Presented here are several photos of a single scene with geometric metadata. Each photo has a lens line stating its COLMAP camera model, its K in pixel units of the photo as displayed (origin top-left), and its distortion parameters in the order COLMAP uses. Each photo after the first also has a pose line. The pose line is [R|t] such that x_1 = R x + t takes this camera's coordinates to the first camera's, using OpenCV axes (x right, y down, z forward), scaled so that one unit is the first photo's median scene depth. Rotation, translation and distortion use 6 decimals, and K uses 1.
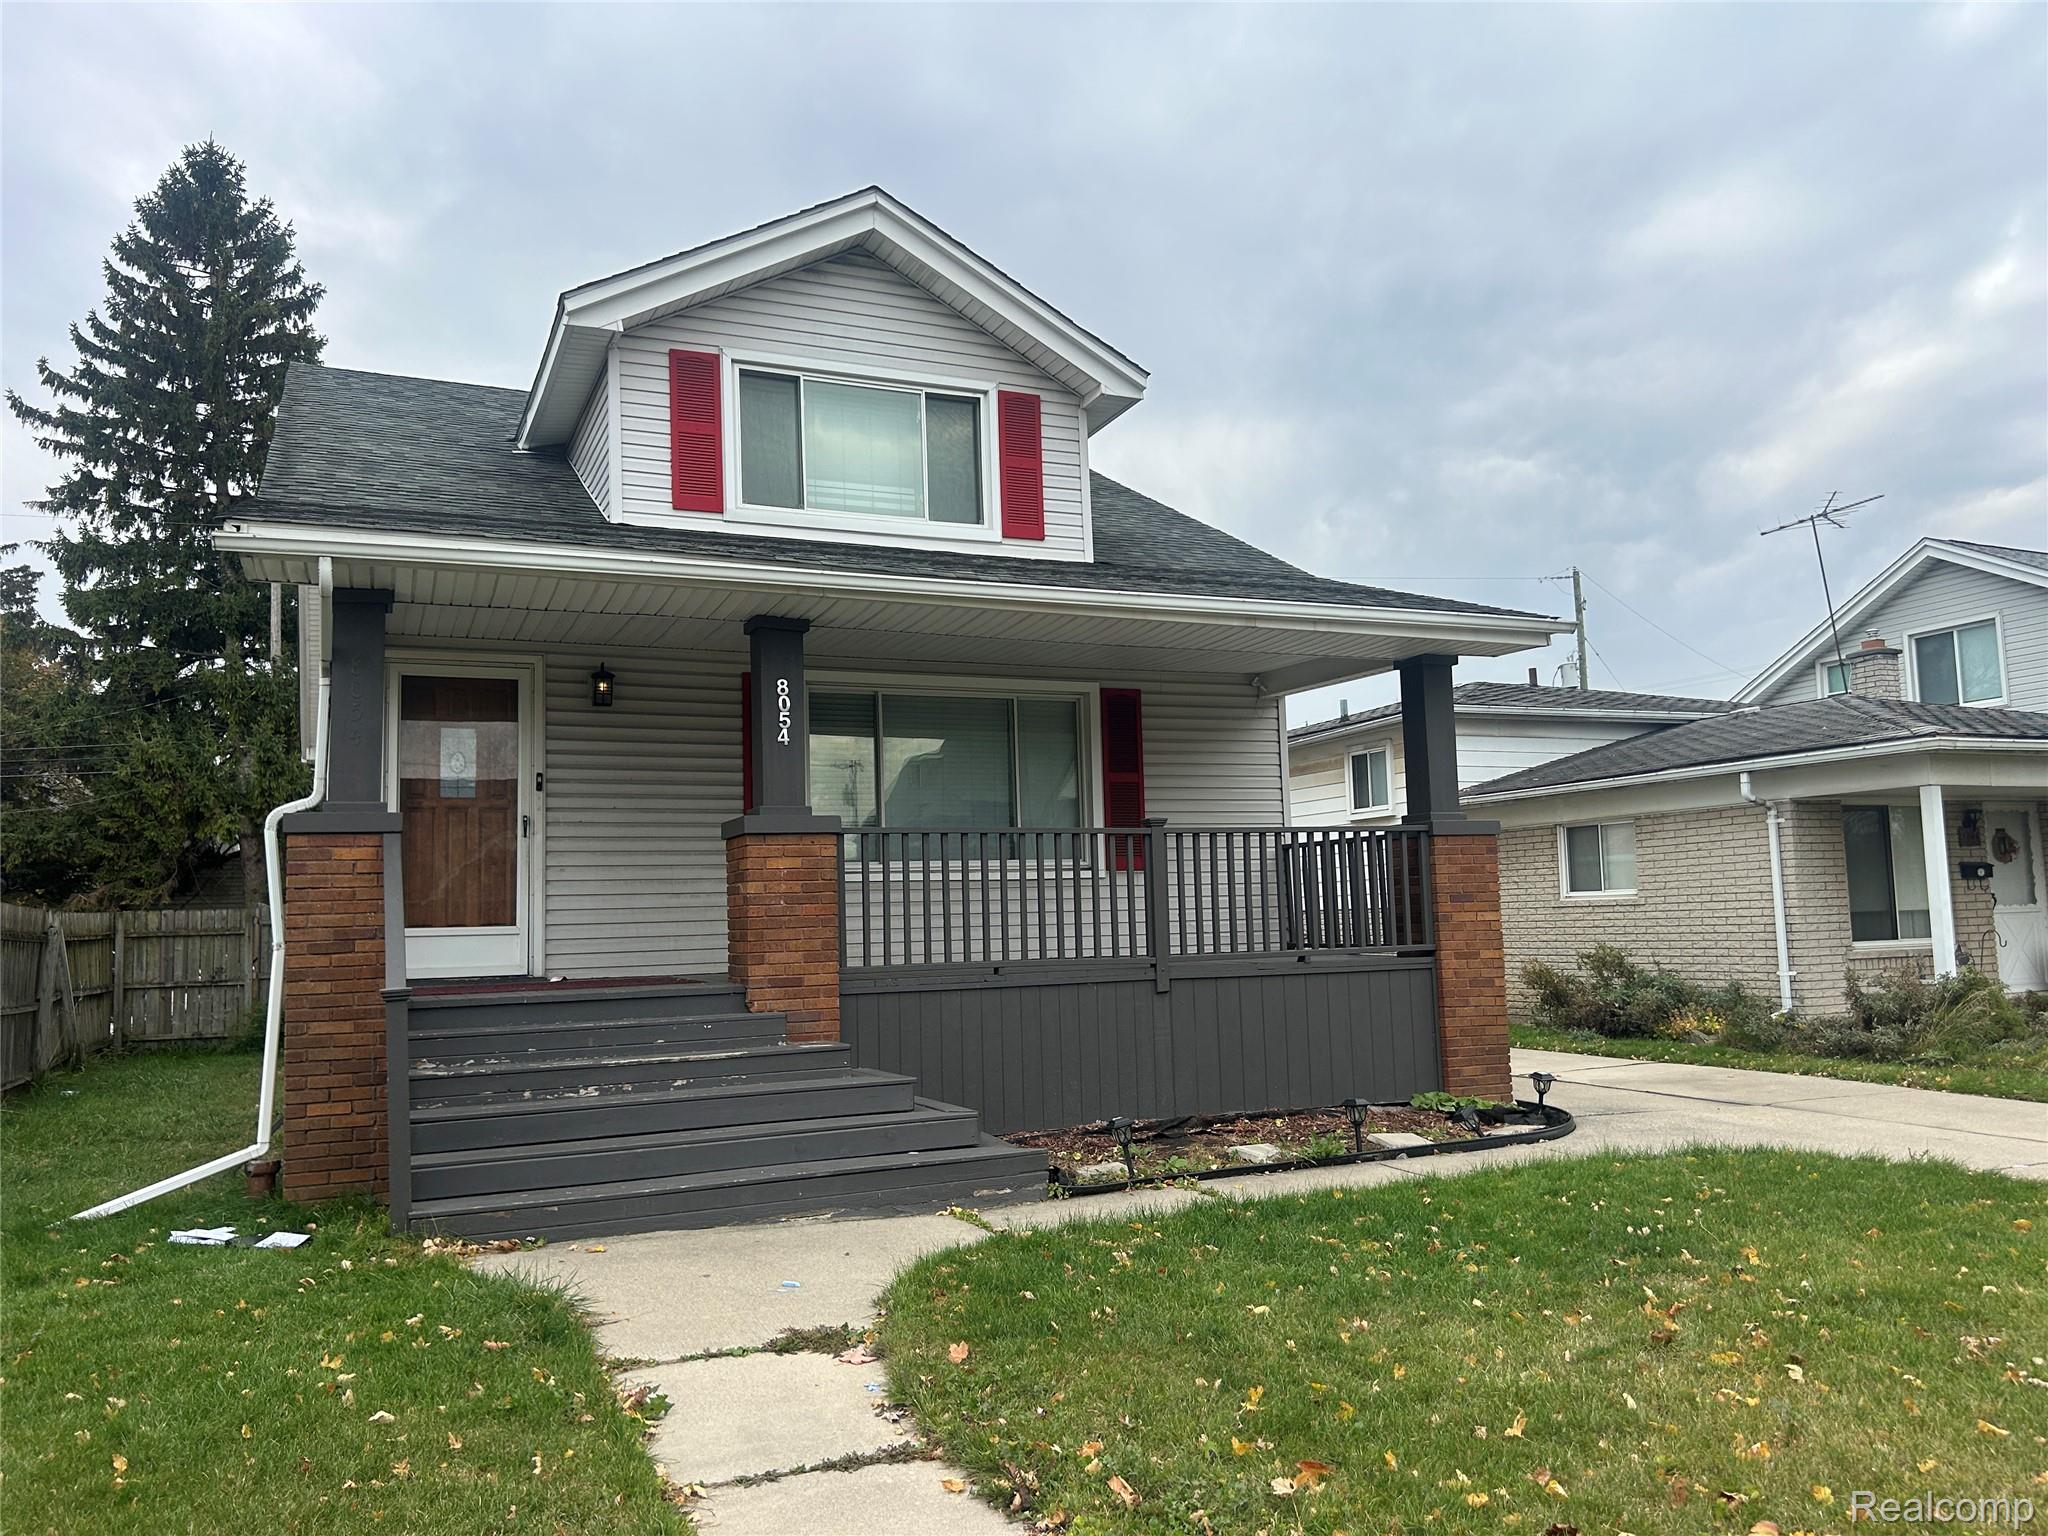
lens RADIAL K [[1530.4, 0, 1024.0], [0, 1530.4, 768.0], [0, 0, 1]] dist [0.087333, -0.112524]
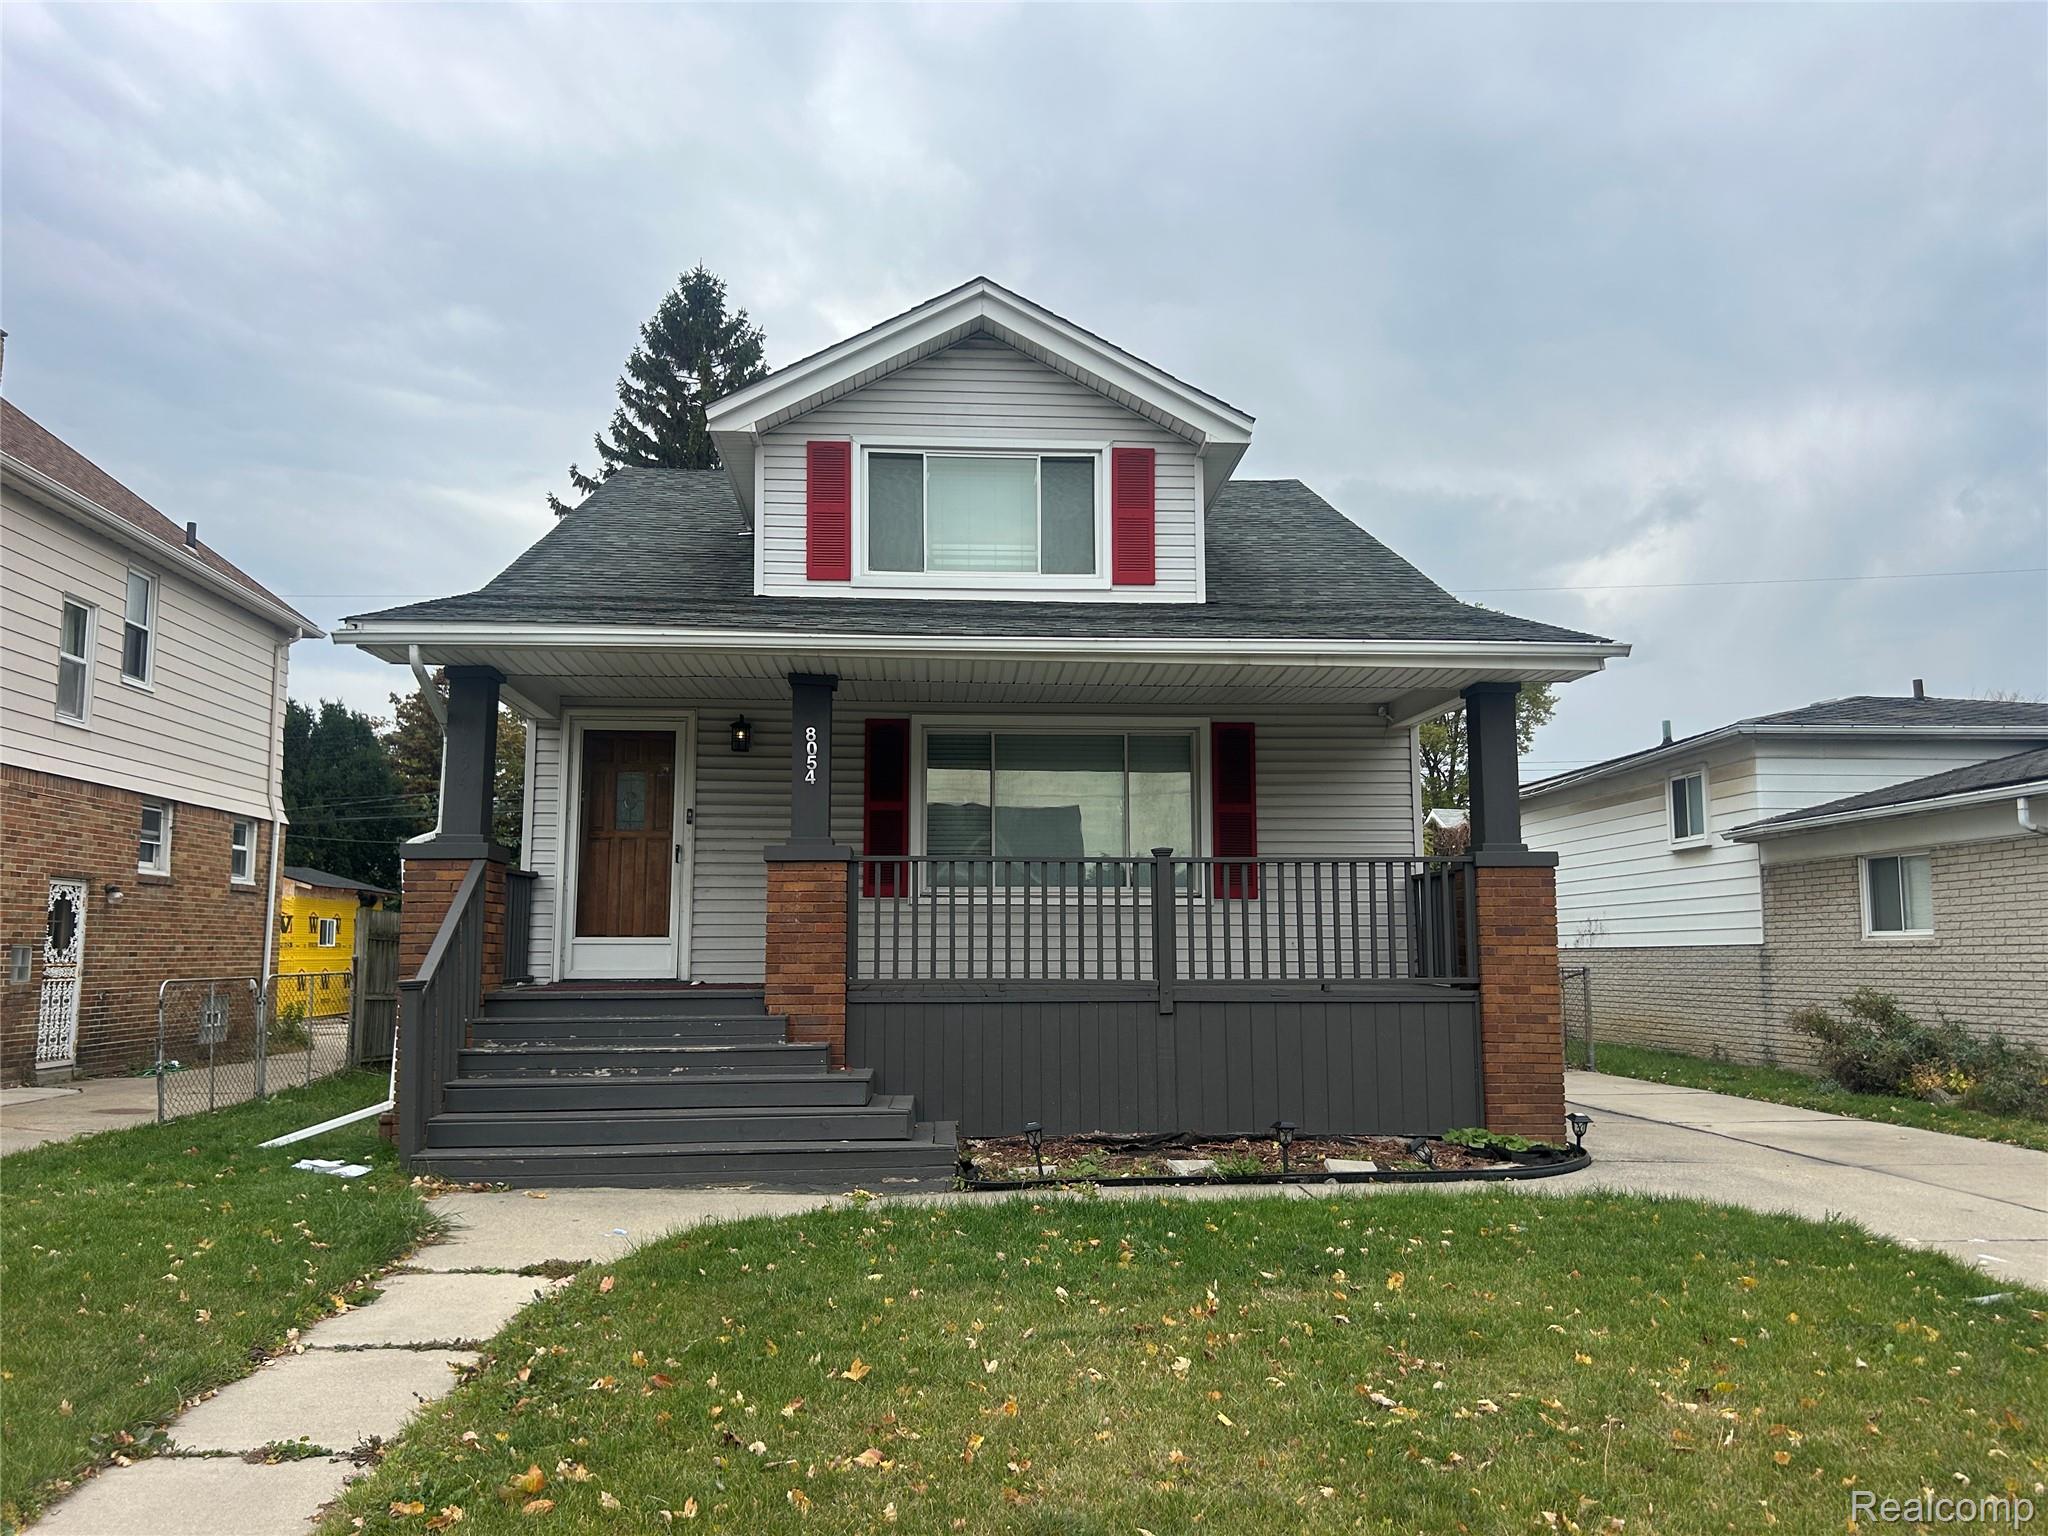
lens RADIAL K [[1530.4, 0, 1024.0], [0, 1530.4, 768.0], [0, 0, 1]] dist [0.087333, -0.112524]
pose [[0.940642, -0.014898, -0.339074, 0.297645], [0.009153, 0.999786, -0.018538, -0.003546], [0.339277, 0.014335, 0.940577, -0.024930]]
